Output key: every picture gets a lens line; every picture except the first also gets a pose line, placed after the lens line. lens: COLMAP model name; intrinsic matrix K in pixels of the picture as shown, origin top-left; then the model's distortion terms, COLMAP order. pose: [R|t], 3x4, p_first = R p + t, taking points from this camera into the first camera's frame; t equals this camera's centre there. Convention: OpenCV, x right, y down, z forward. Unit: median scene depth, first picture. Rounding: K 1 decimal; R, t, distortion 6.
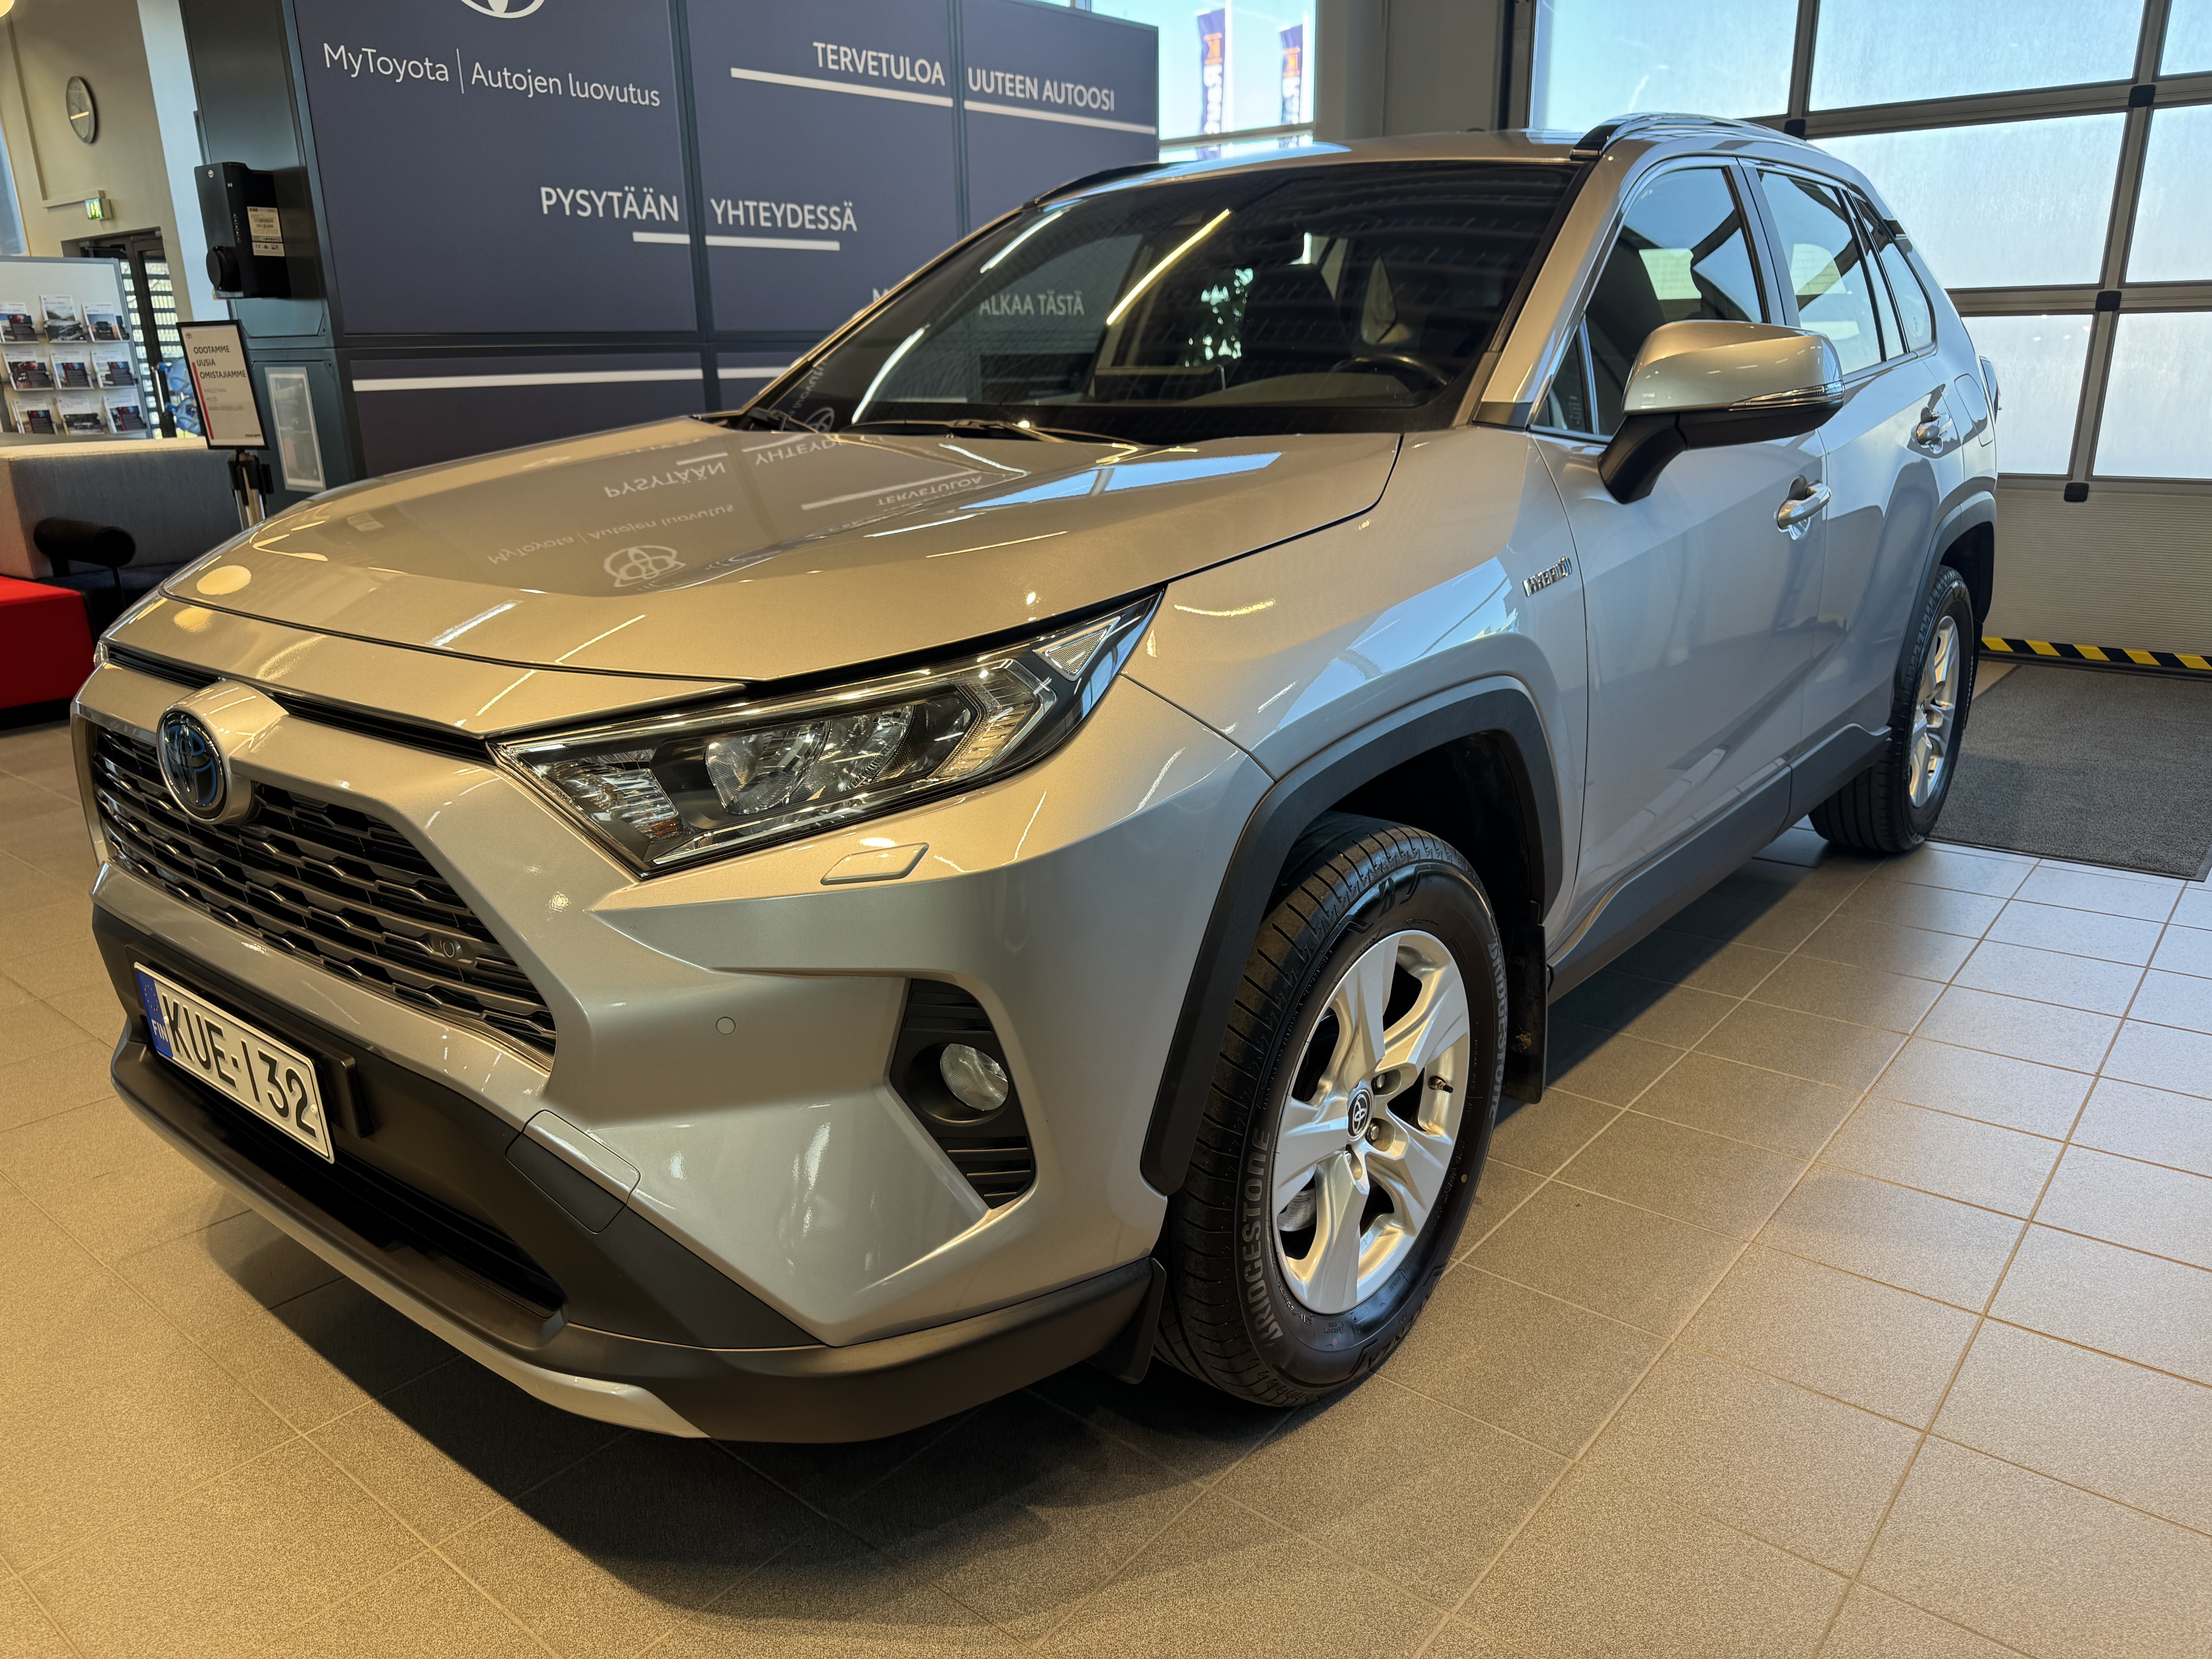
lens RADIAL K [[1598.8, 0, 1103.3], [0, 1598.8, 832.8], [0, 0, 1]] dist [0.003296, -0.006936]
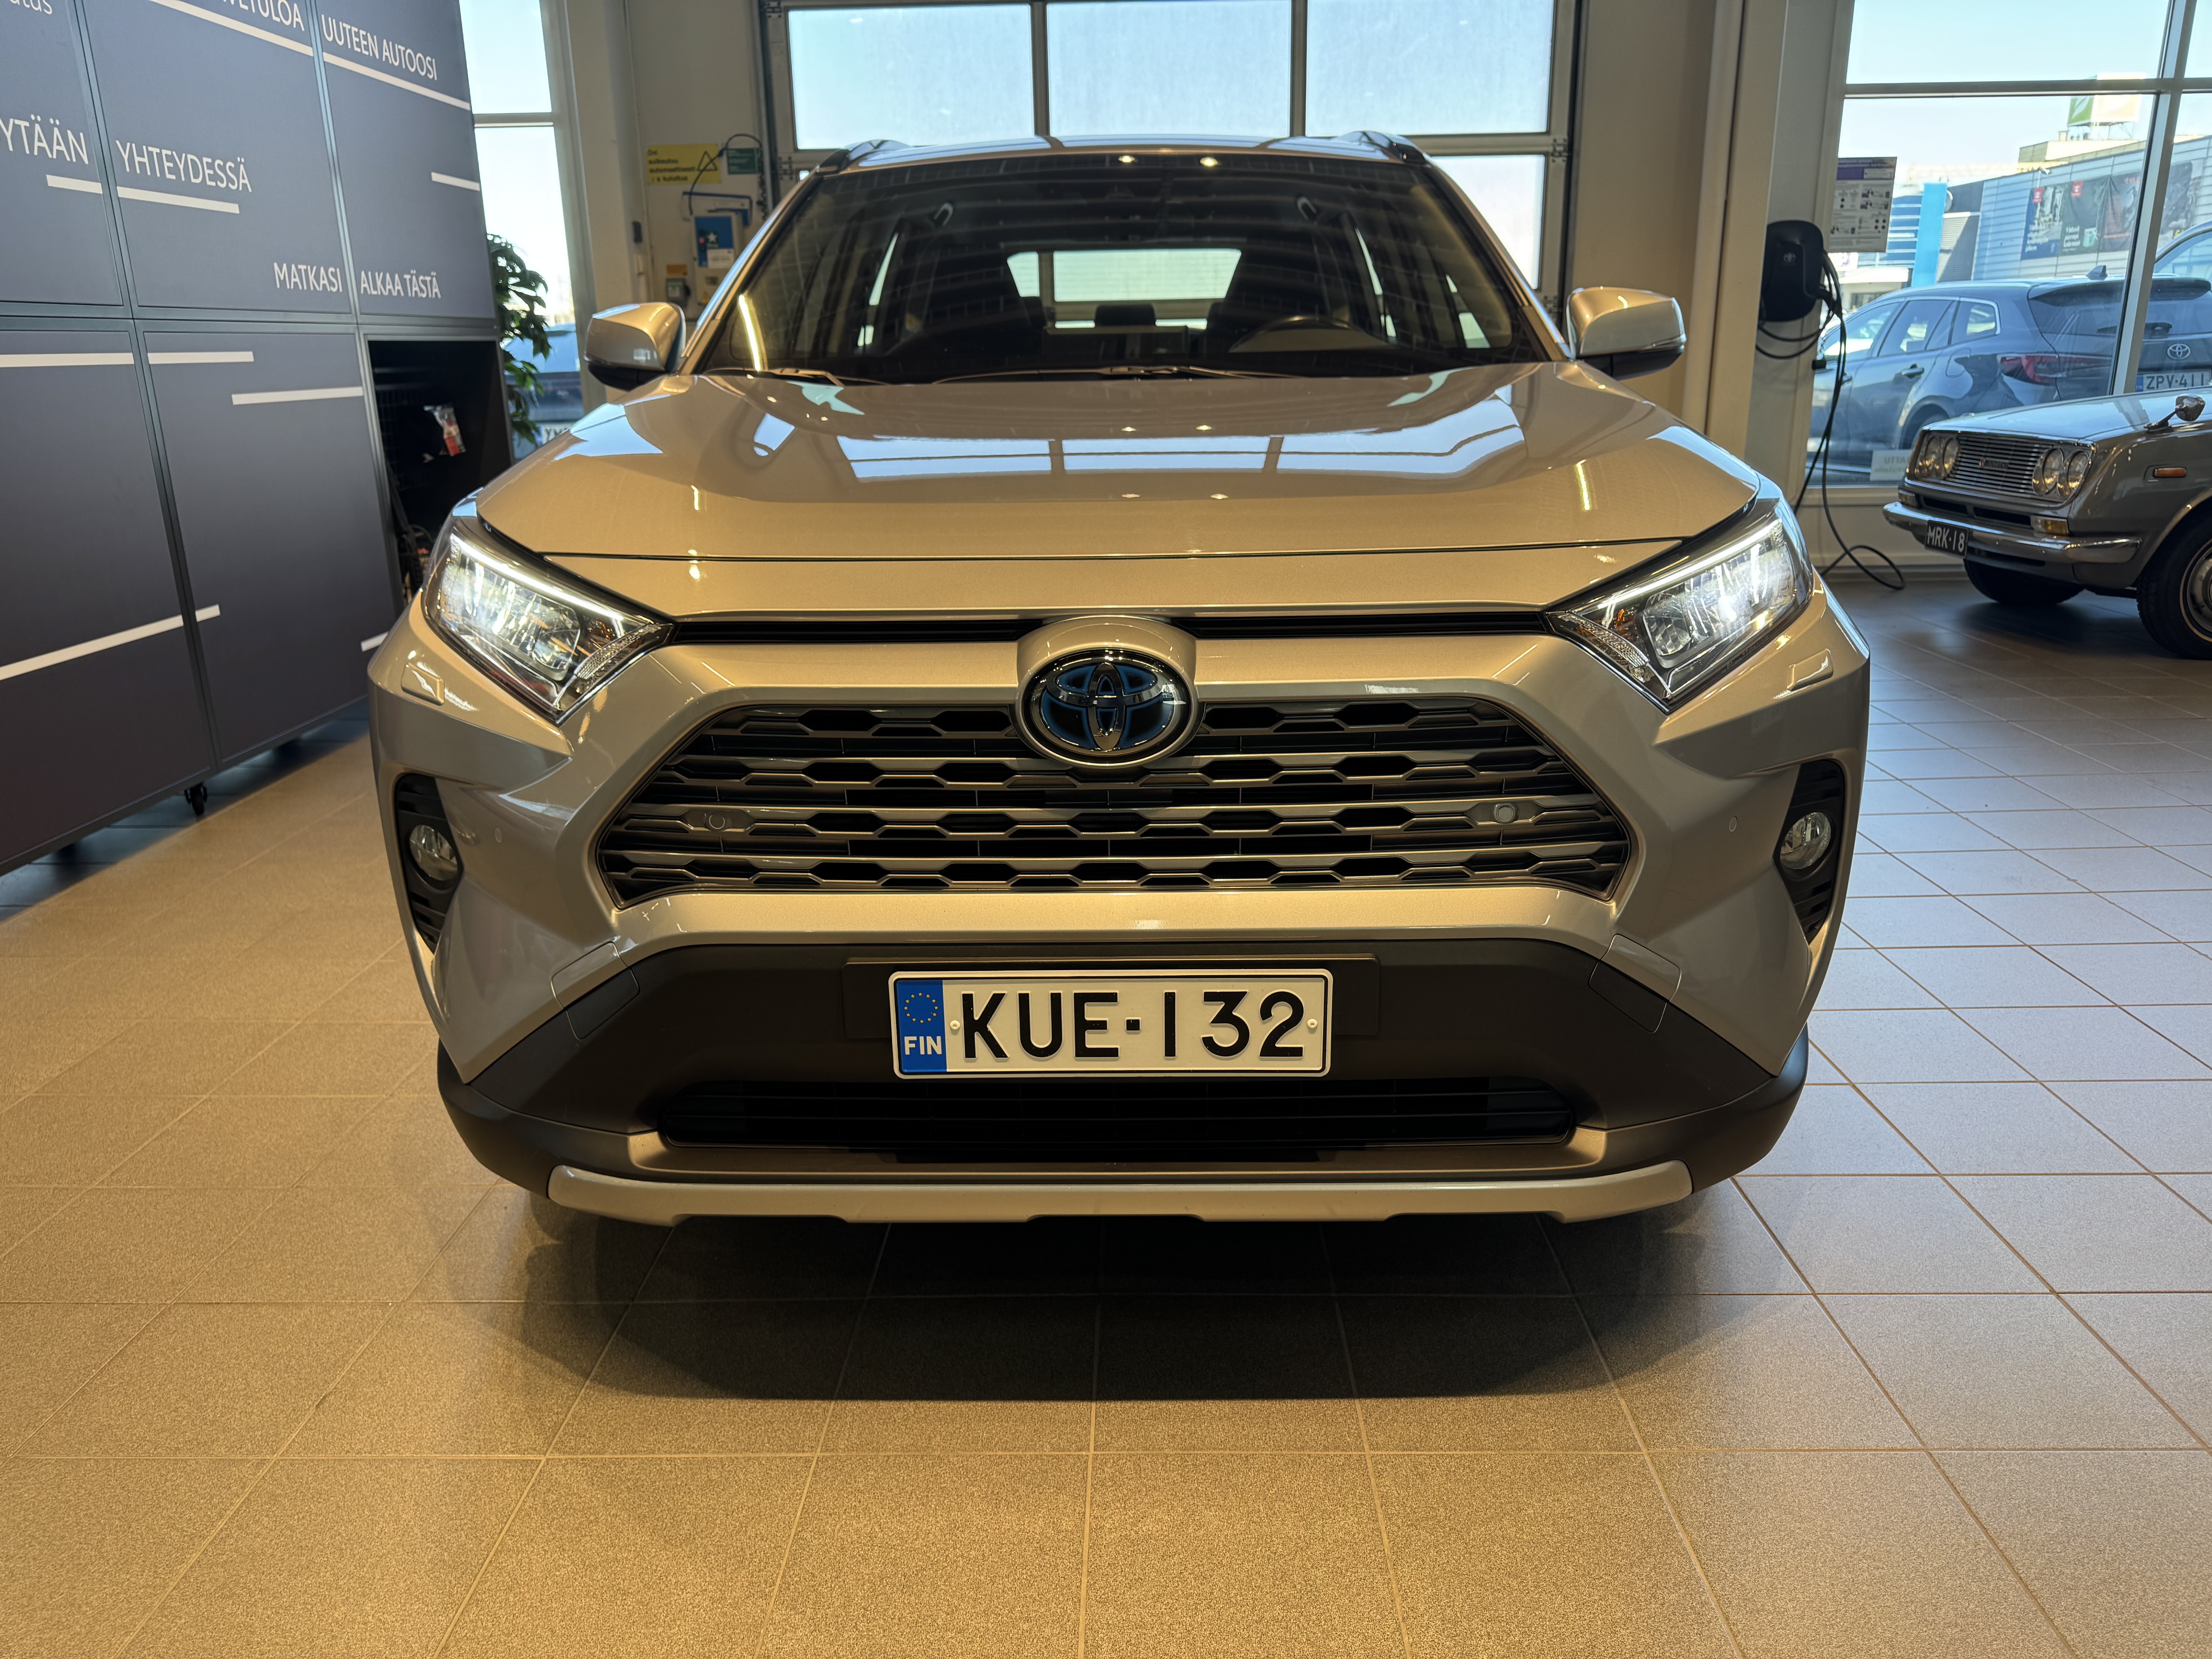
lens RADIAL K [[1598.8, 0, 1096.7], [0, 1598.8, 828.5], [0, 0, 1]] dist [0.003296, -0.006936]
pose [[0.791773, -0.170606, 0.586505, -0.365768], [0.180353, 0.982689, 0.042377, -0.003488], [-0.583582, 0.072225, 0.808836, 0.088394]]
